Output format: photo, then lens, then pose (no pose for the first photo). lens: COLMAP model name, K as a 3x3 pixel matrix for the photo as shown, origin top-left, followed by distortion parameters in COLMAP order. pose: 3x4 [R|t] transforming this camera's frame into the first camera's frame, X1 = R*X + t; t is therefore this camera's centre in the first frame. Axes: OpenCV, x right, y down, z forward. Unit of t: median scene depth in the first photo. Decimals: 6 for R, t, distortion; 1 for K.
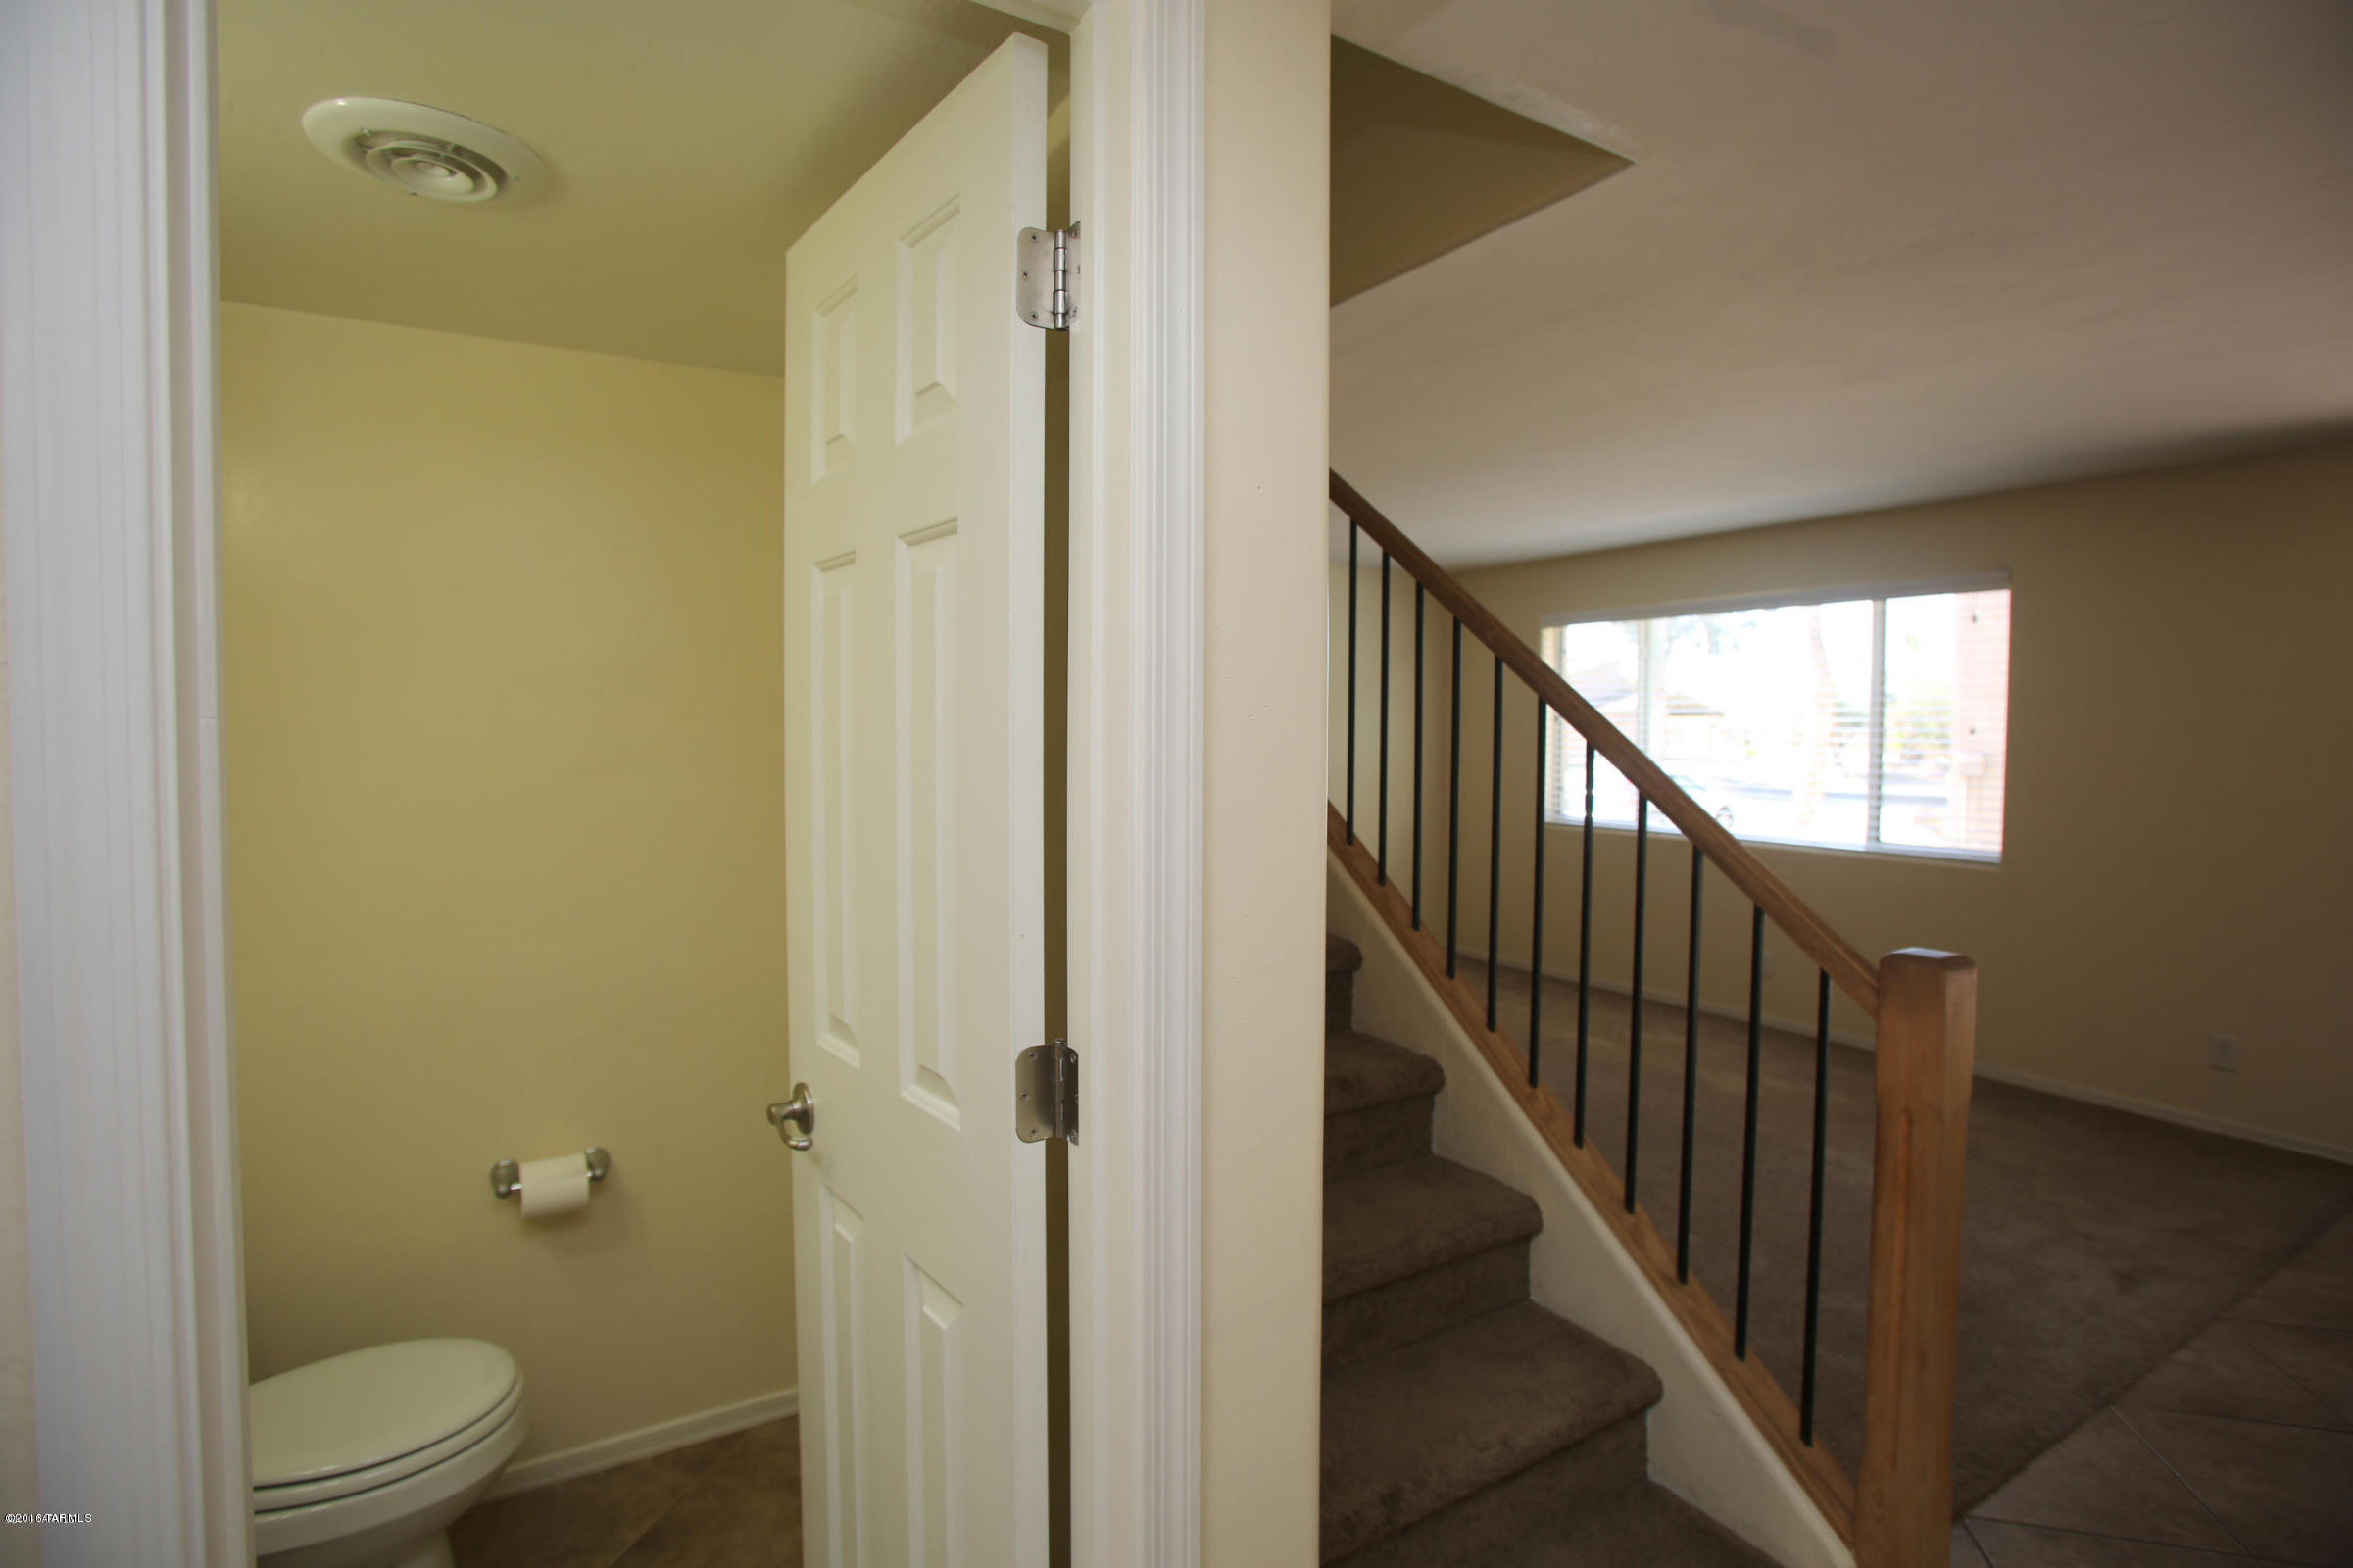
lens RADIAL K [[1126.4, 0, 1177.0], [0, 1126.4, 764.3], [0, 0, 1]] dist [-0.056290, 0.017818]
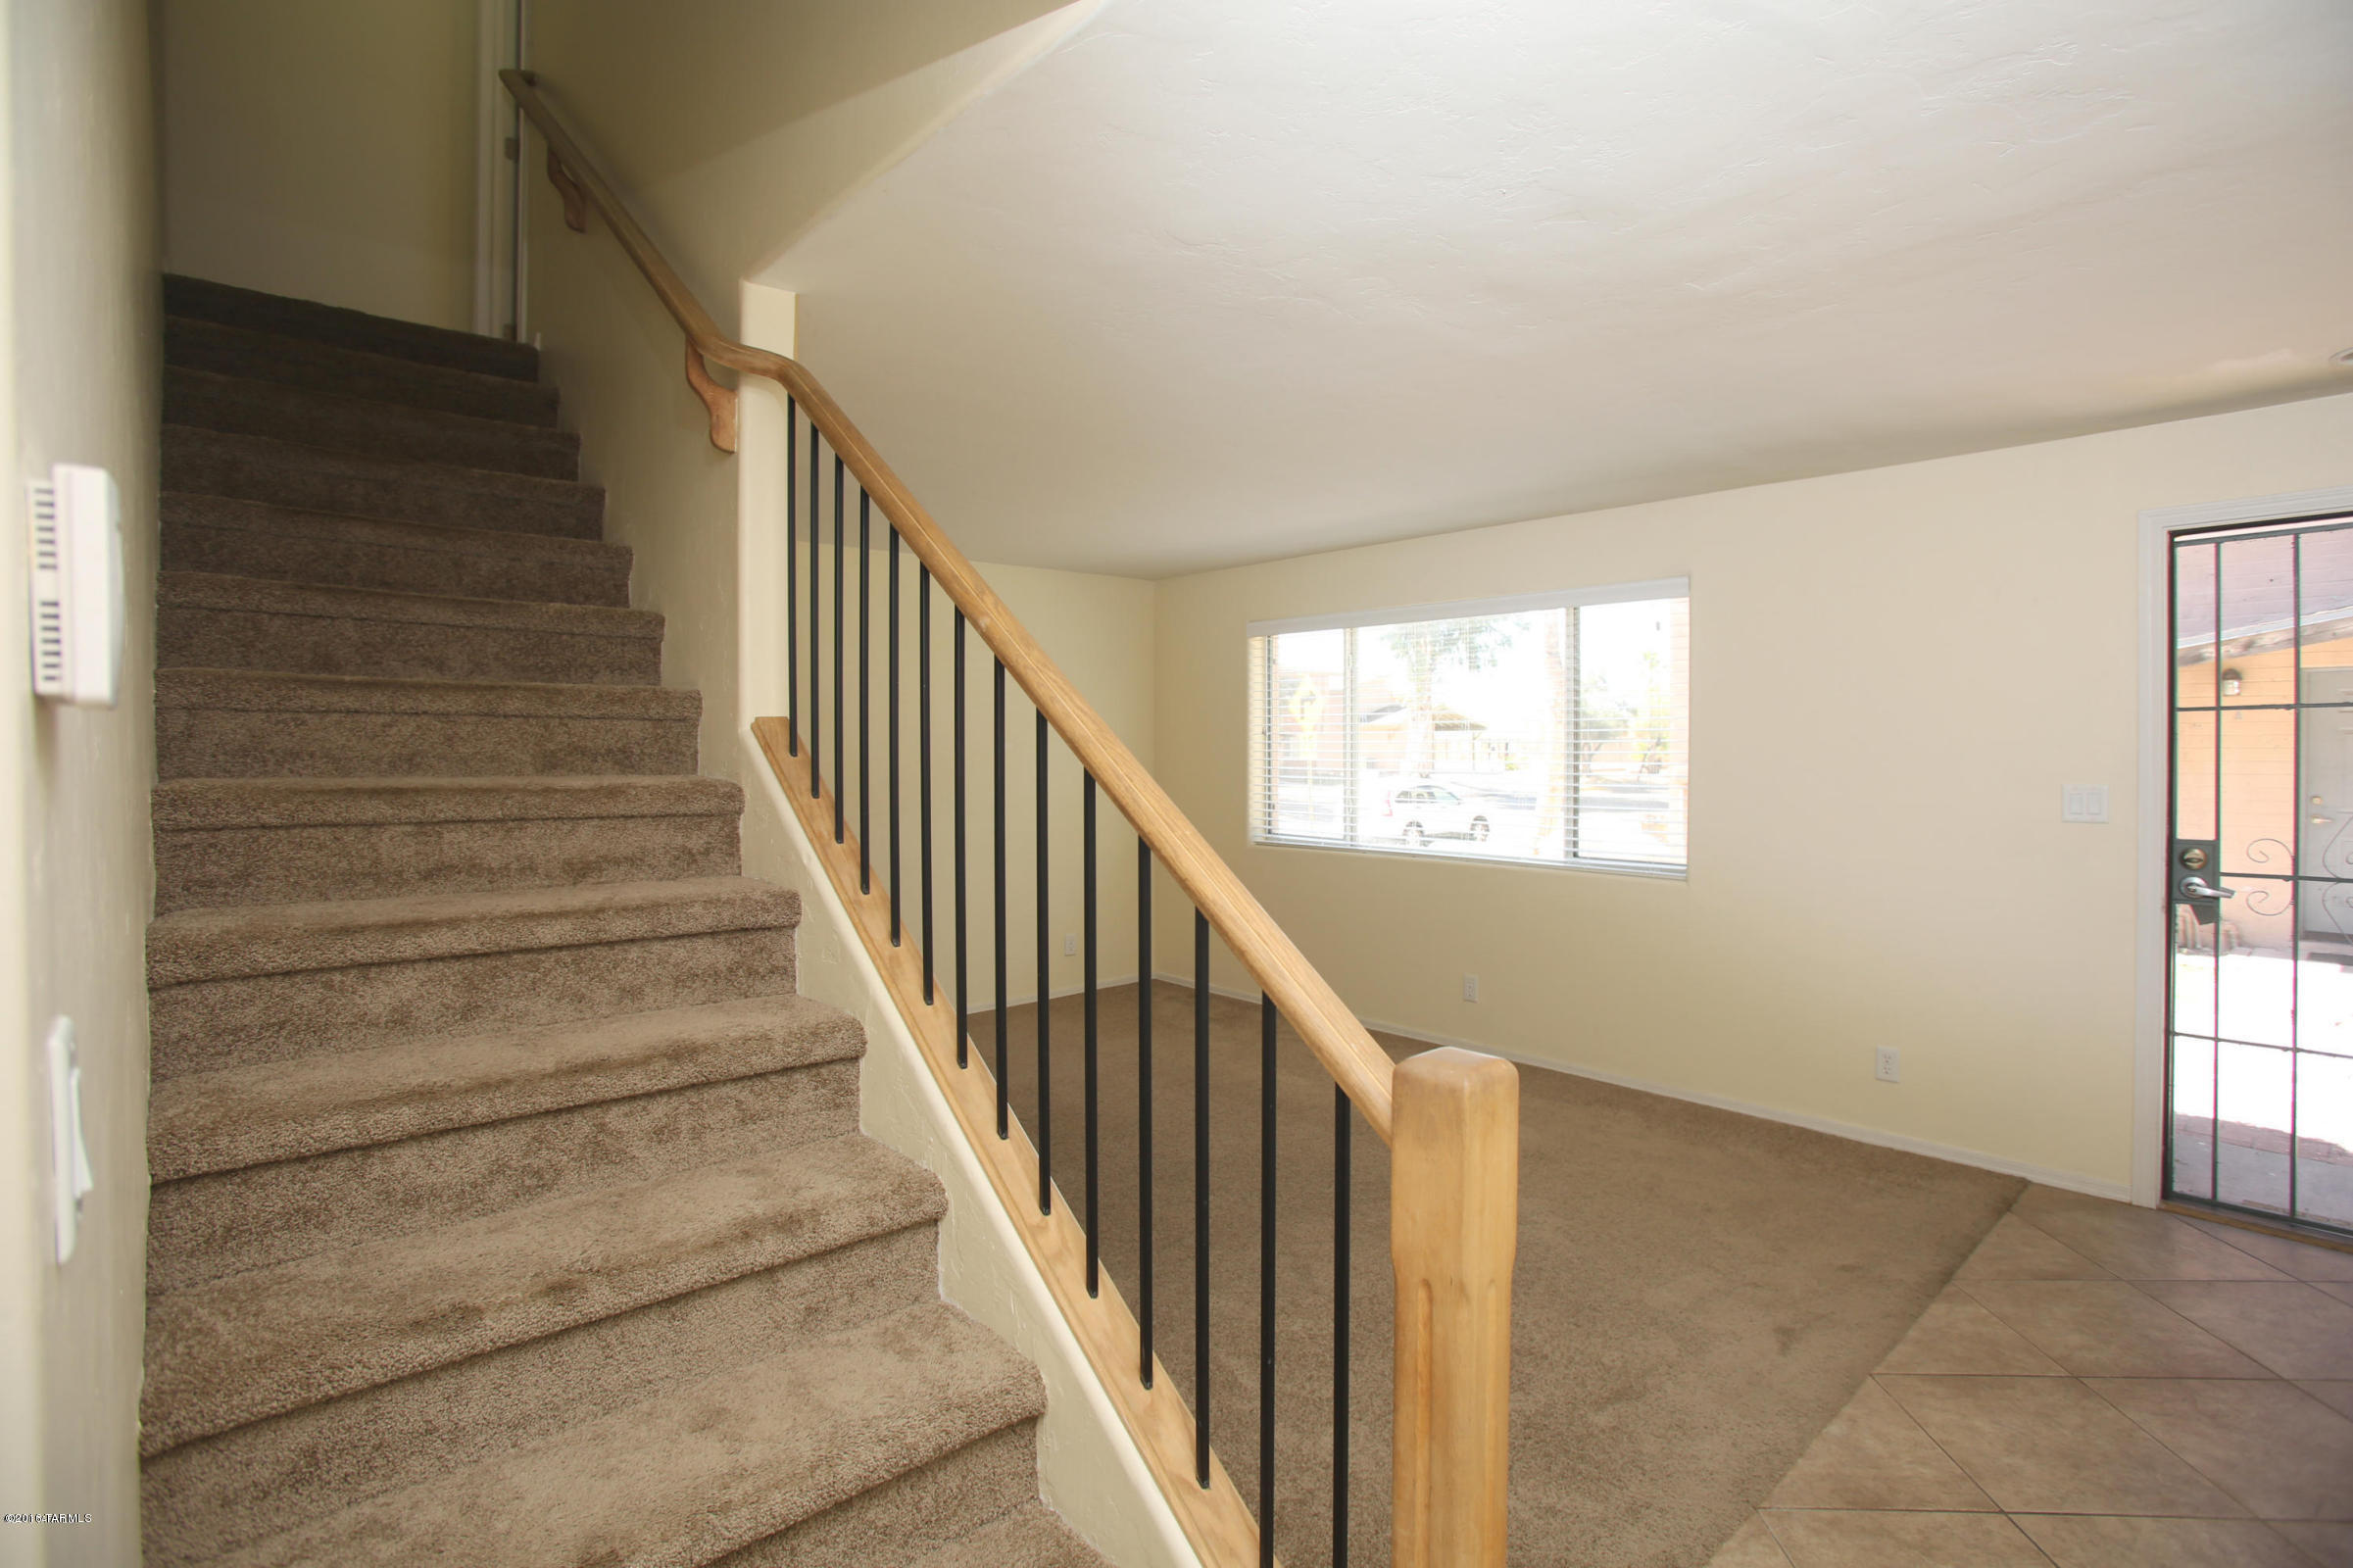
lens RADIAL K [[1126.4, 0, 1177.0], [0, 1126.4, 764.3], [0, 0, 1]] dist [-0.056290, 0.017818]
pose [[0.983156, -0.006963, 0.182634, 0.229447], [0.009257, 0.999889, -0.011707, -0.006773], [-0.182532, 0.013200, 0.983111, 0.195648]]
